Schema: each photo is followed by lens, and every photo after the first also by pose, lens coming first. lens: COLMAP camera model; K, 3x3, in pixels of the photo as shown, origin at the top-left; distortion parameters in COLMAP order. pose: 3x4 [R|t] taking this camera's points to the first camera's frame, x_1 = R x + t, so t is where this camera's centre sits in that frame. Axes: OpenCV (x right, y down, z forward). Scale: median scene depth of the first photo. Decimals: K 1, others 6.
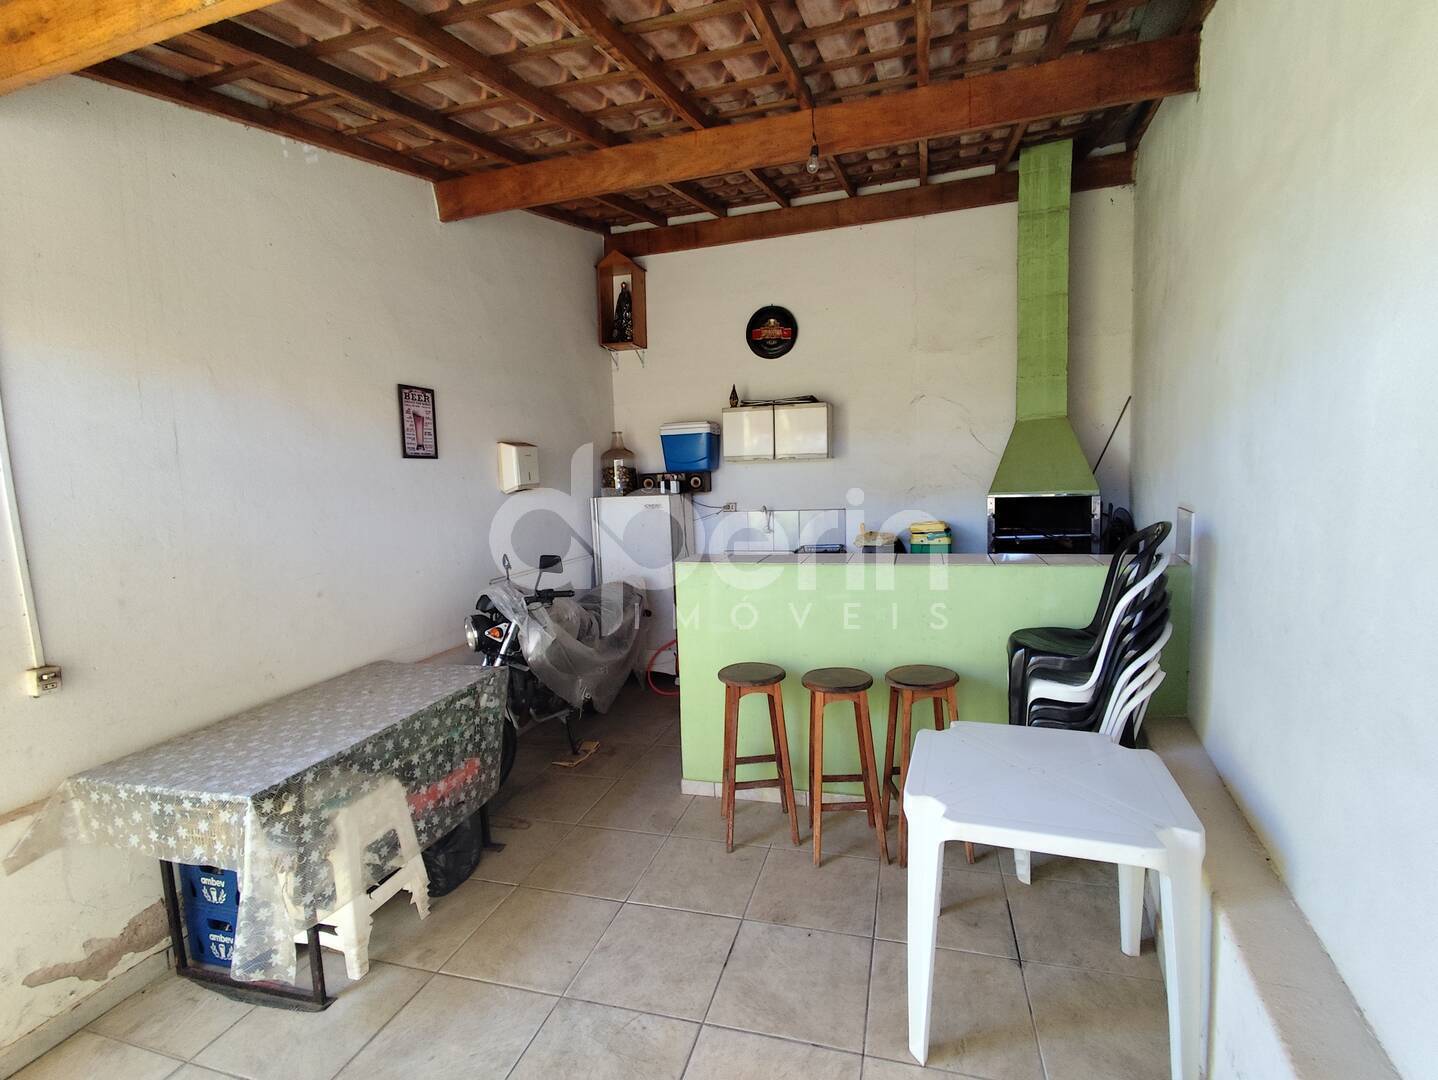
lens RADIAL K [[652.6, 0, 727.3], [0, 652.6, 540.0], [0, 0, 1]] dist [0.003808, -0.003883]
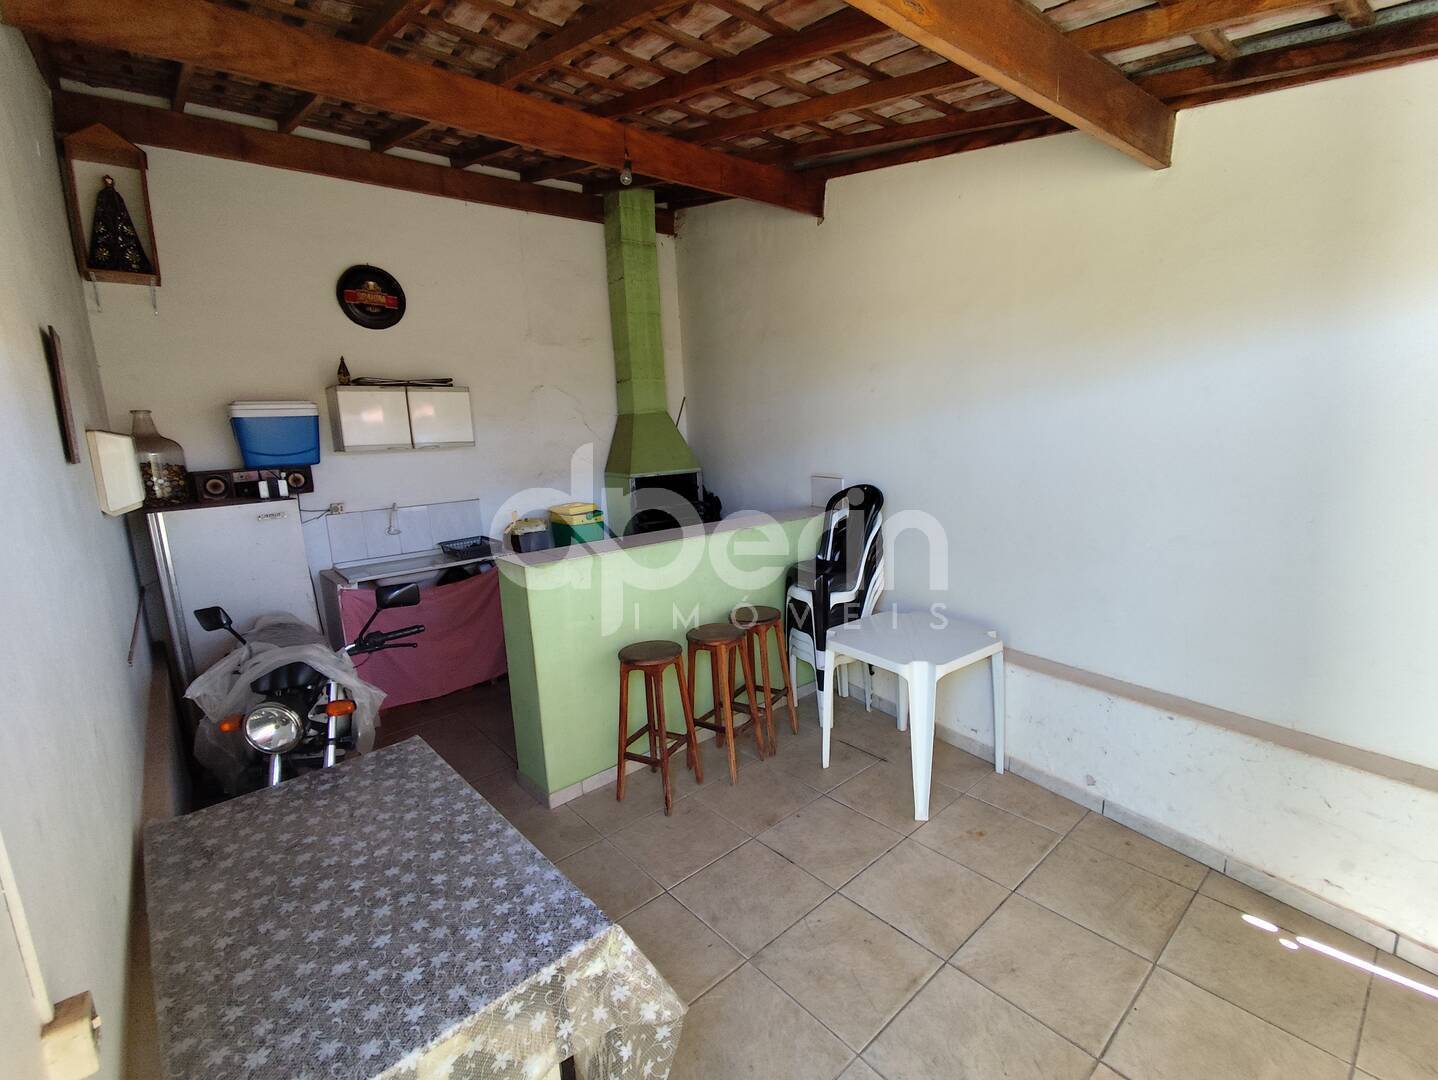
lens RADIAL K [[652.6, 0, 732.7], [0, 652.6, 541.6], [0, 0, 1]] dist [0.003808, -0.003883]
pose [[0.552125, -0.136372, 0.822533, -0.438687], [0.107942, 0.989922, 0.091669, -0.034983], [-0.826745, 0.038173, 0.561281, 0.162117]]
